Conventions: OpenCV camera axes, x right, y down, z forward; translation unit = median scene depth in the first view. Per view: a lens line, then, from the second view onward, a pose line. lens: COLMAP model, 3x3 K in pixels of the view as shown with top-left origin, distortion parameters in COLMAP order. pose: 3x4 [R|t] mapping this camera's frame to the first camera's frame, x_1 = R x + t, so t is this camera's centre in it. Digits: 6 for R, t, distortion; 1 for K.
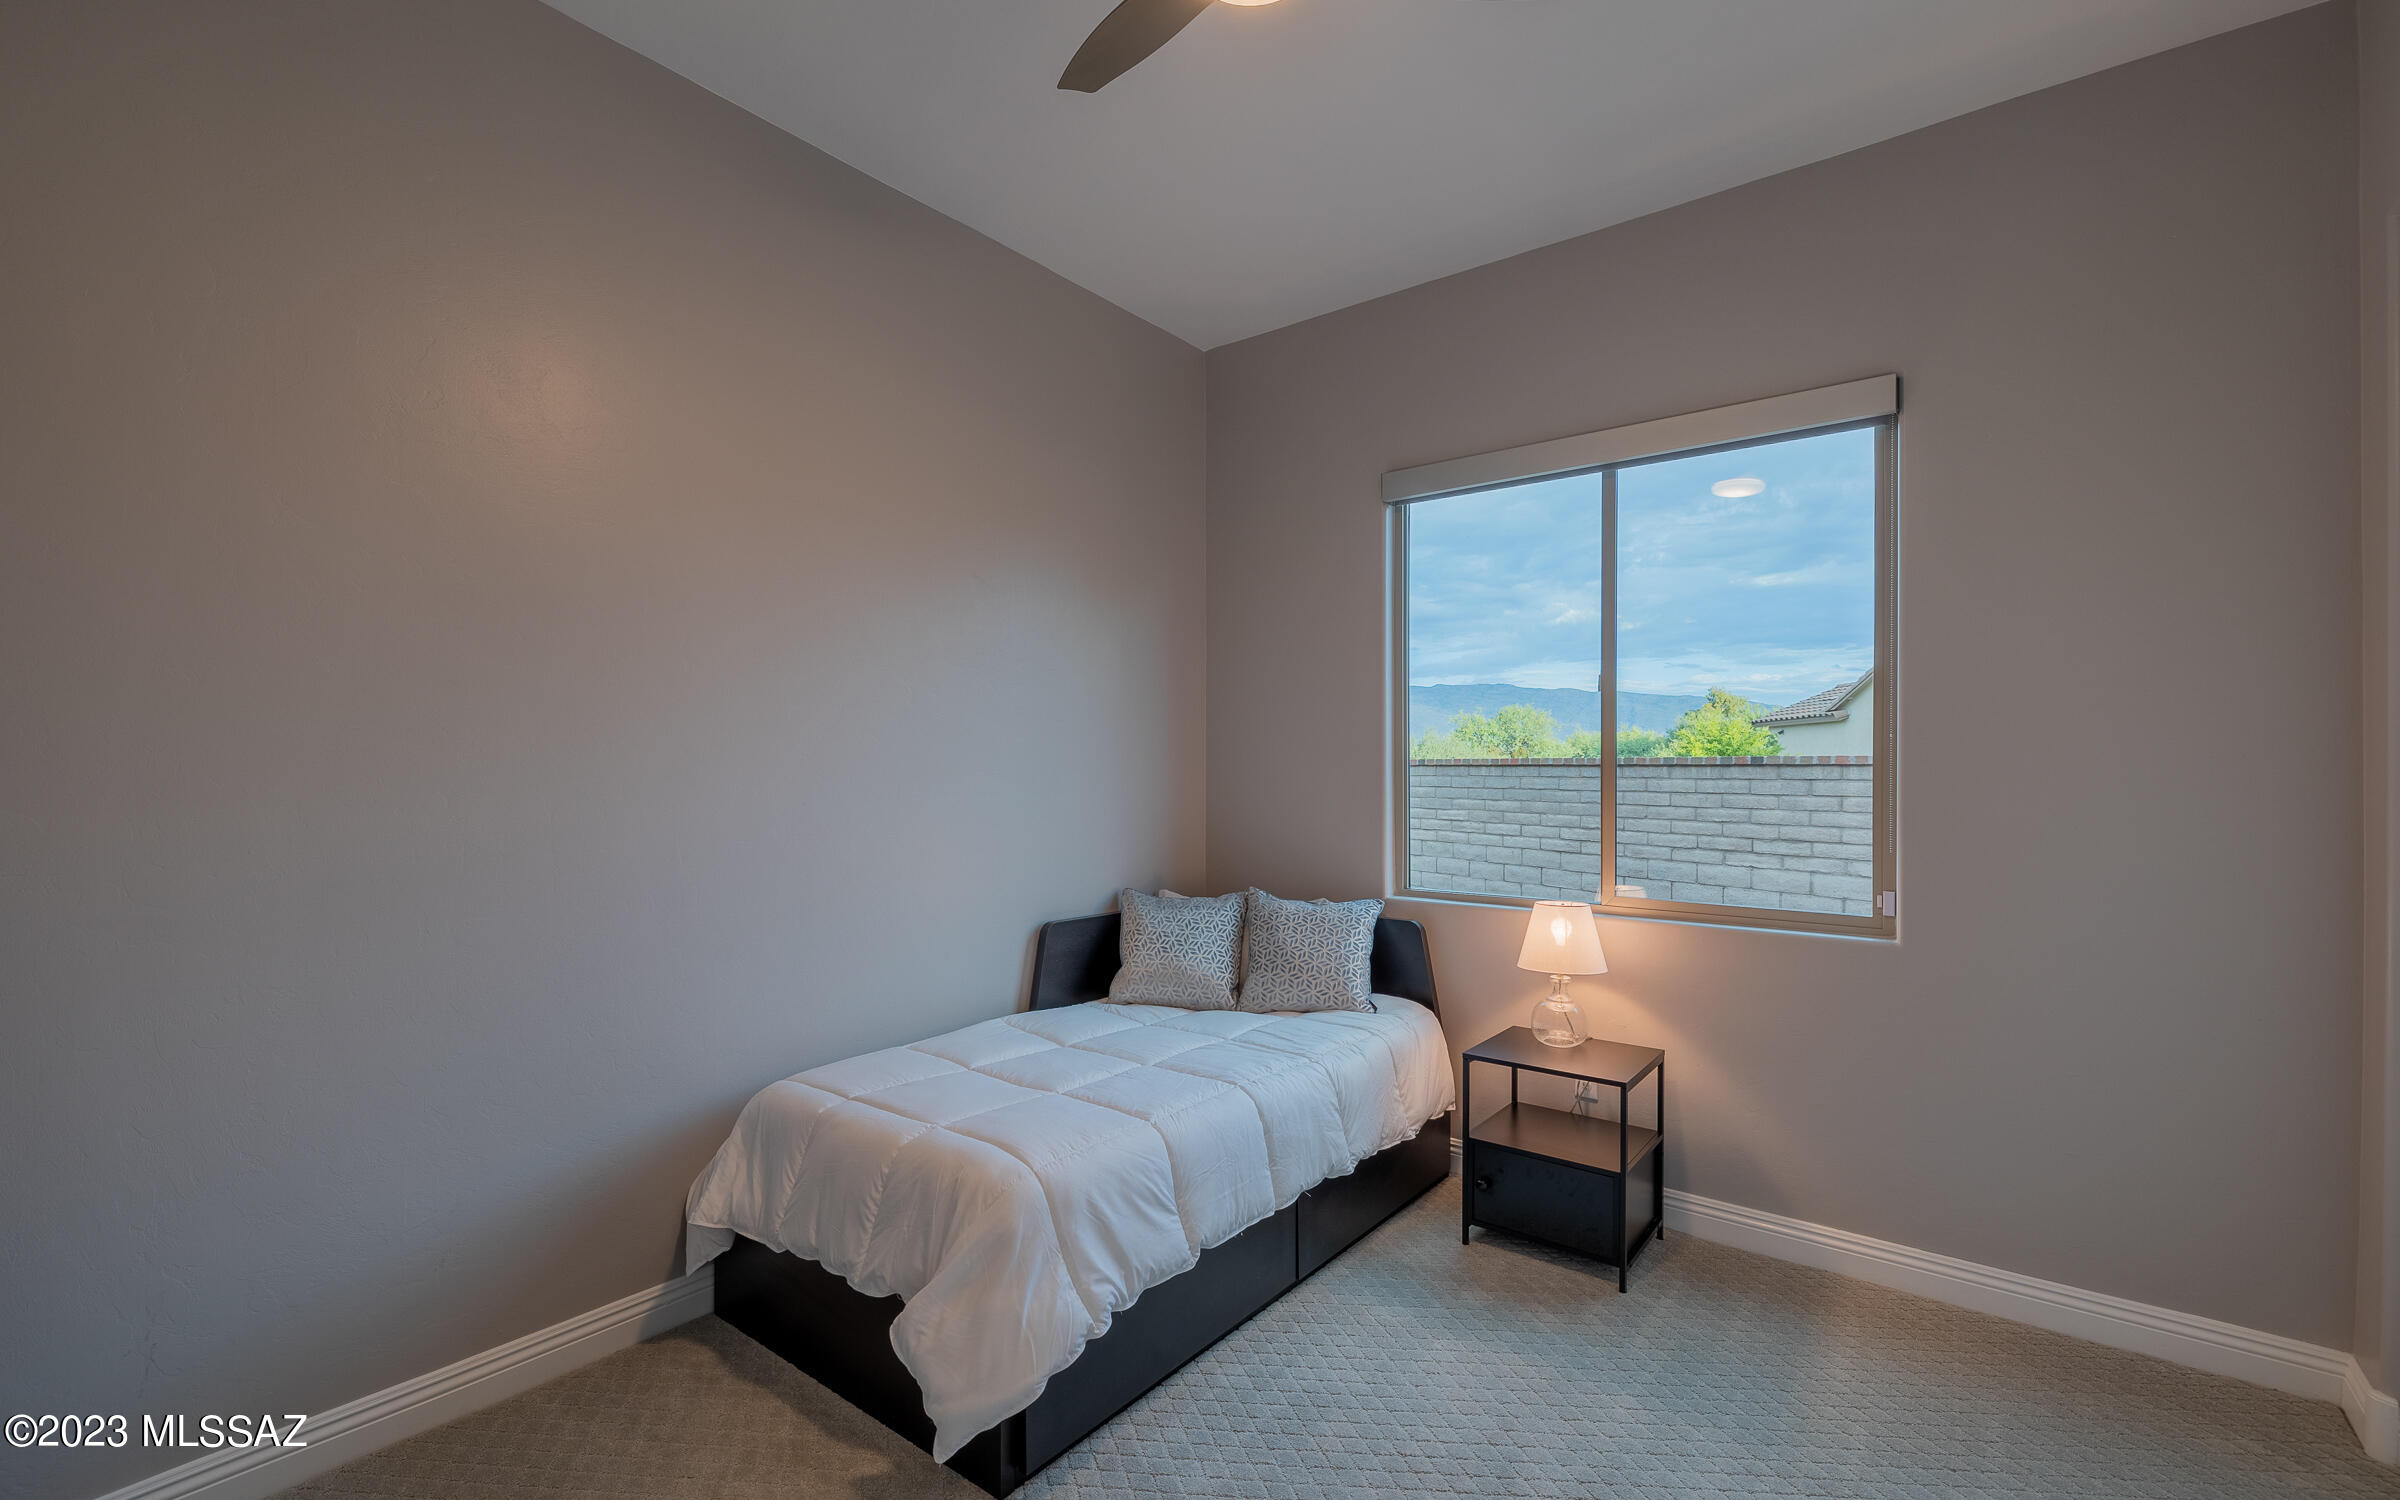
lens RADIAL K [[1023.7, 0, 1169.8], [0, 1023.7, 796.7], [0, 0, 1]] dist [-0.002512, 0.000165]
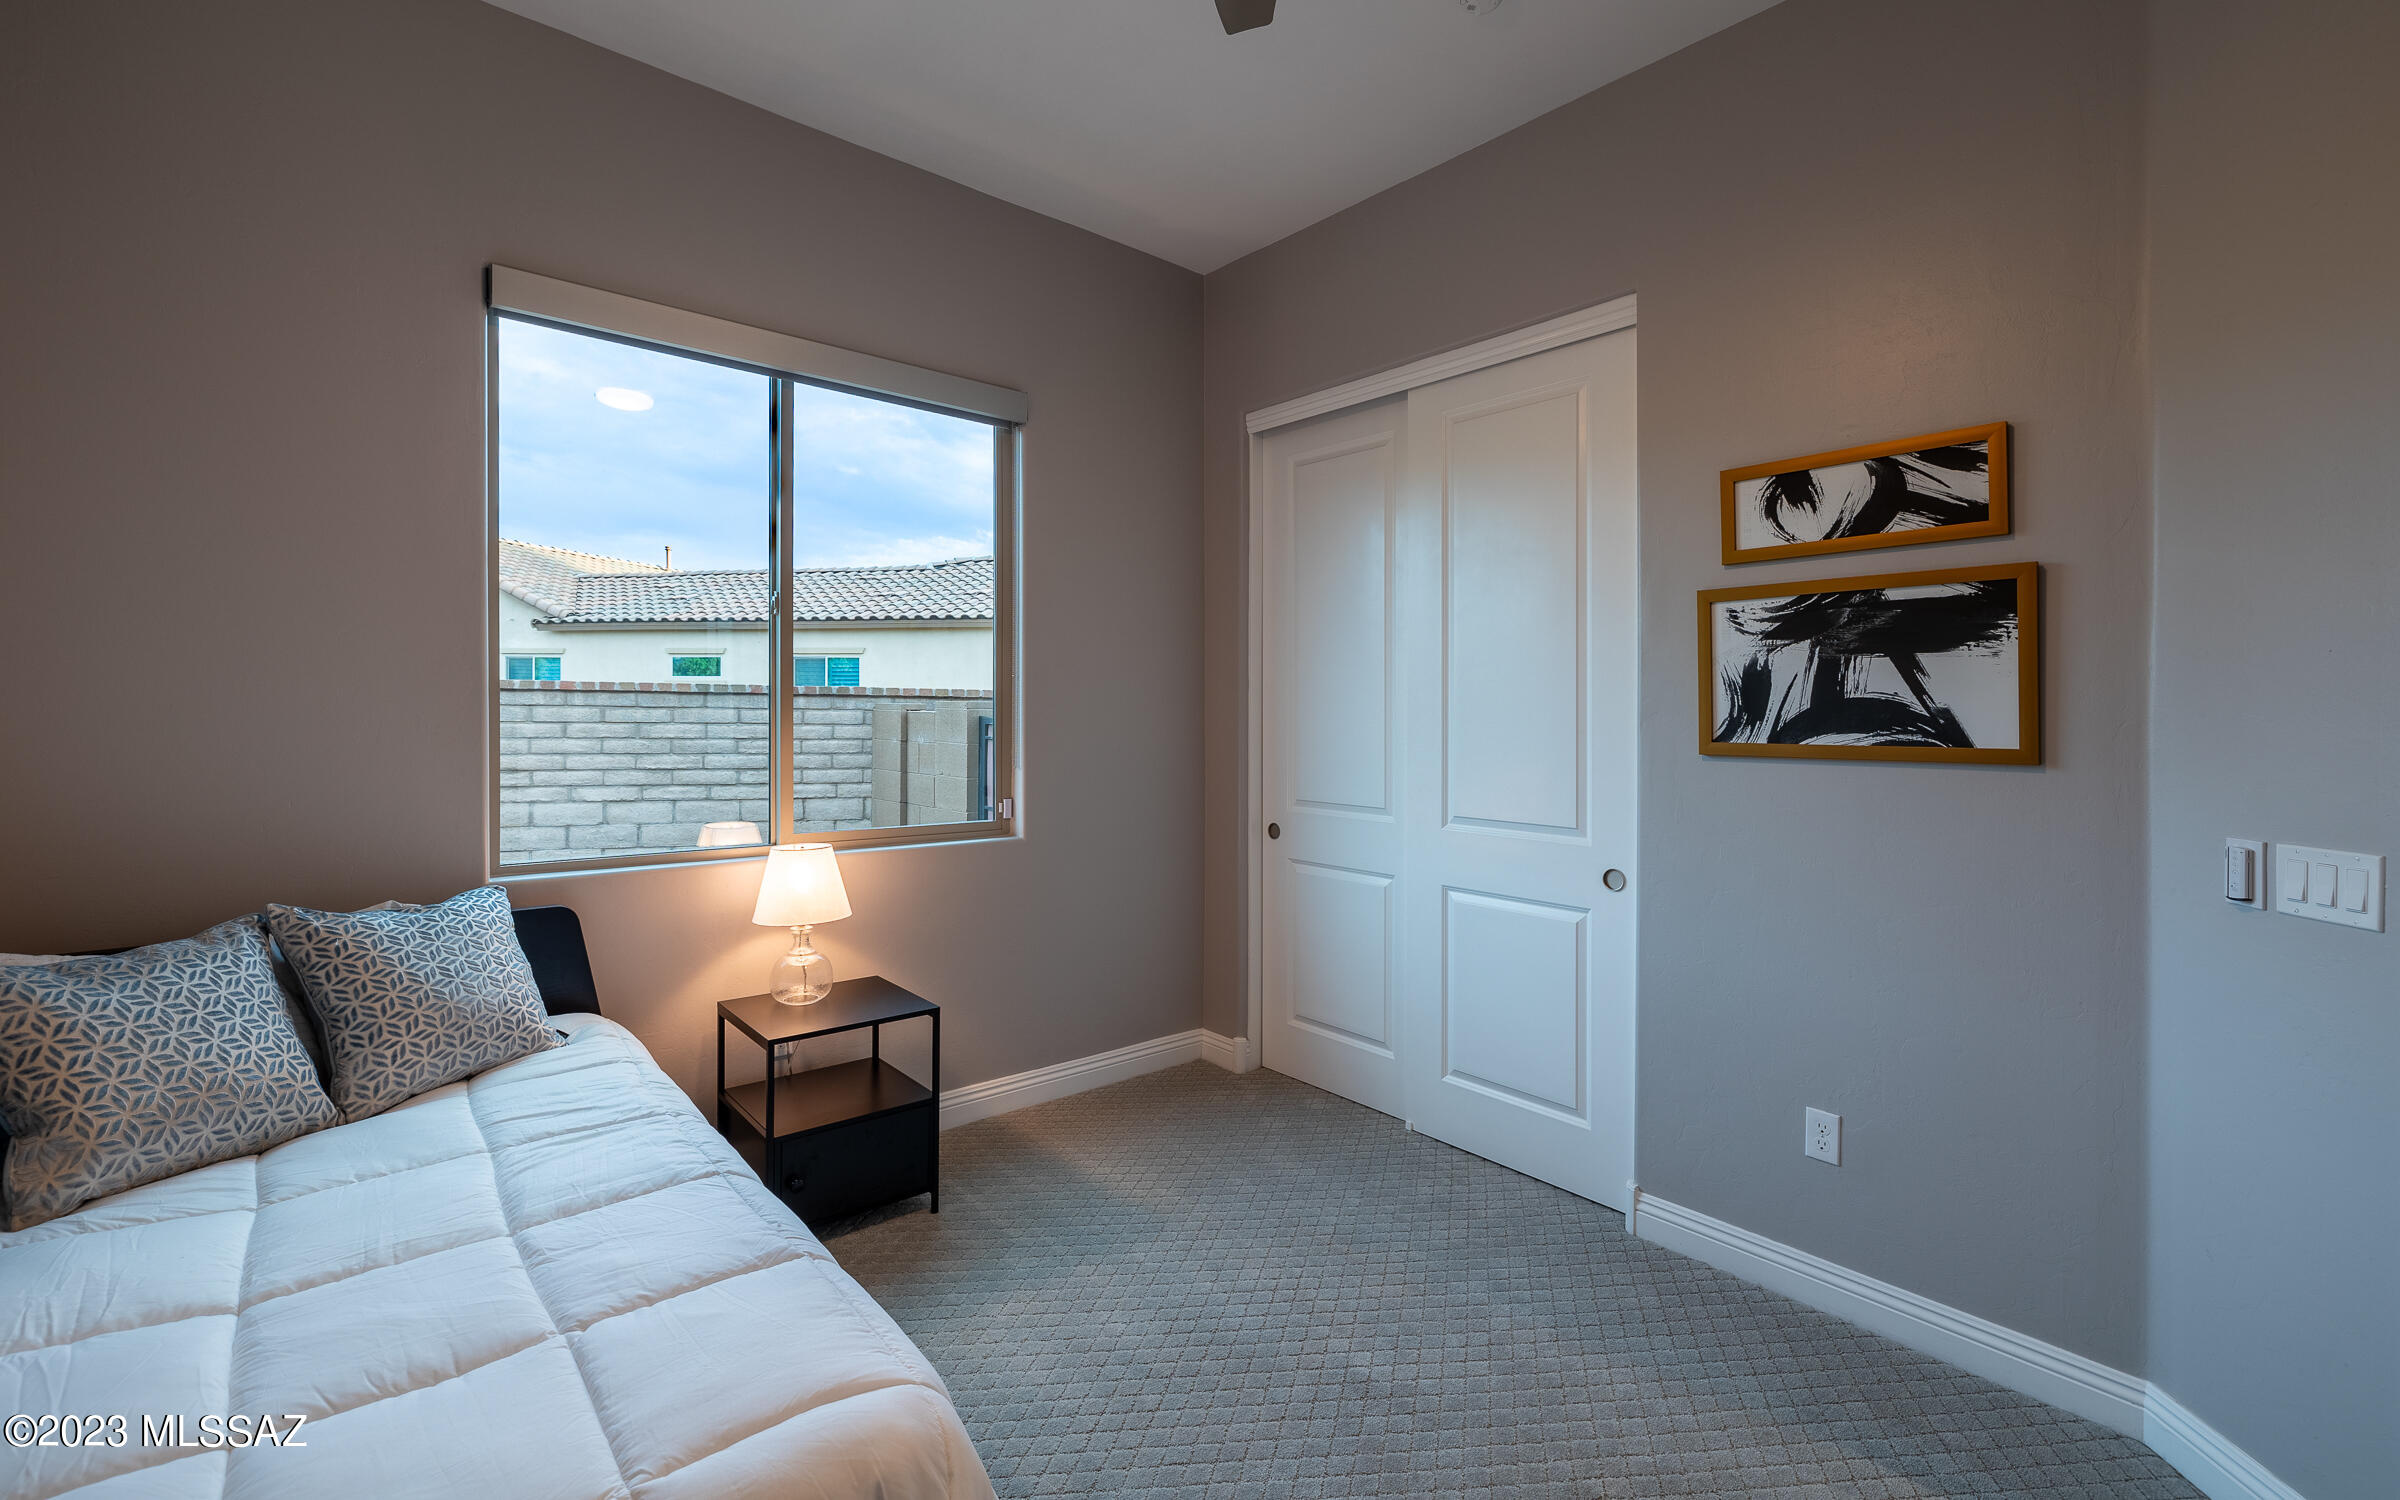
lens RADIAL K [[1023.7, 0, 1207.2], [0, 1023.7, 711.6], [0, 0, 1]] dist [-0.002512, 0.000165]
pose [[0.182247, -0.007302, 0.983226, -0.400116], [0.013685, 0.999894, 0.004889, -0.013957], [-0.983158, 0.012565, 0.182328, 0.423743]]
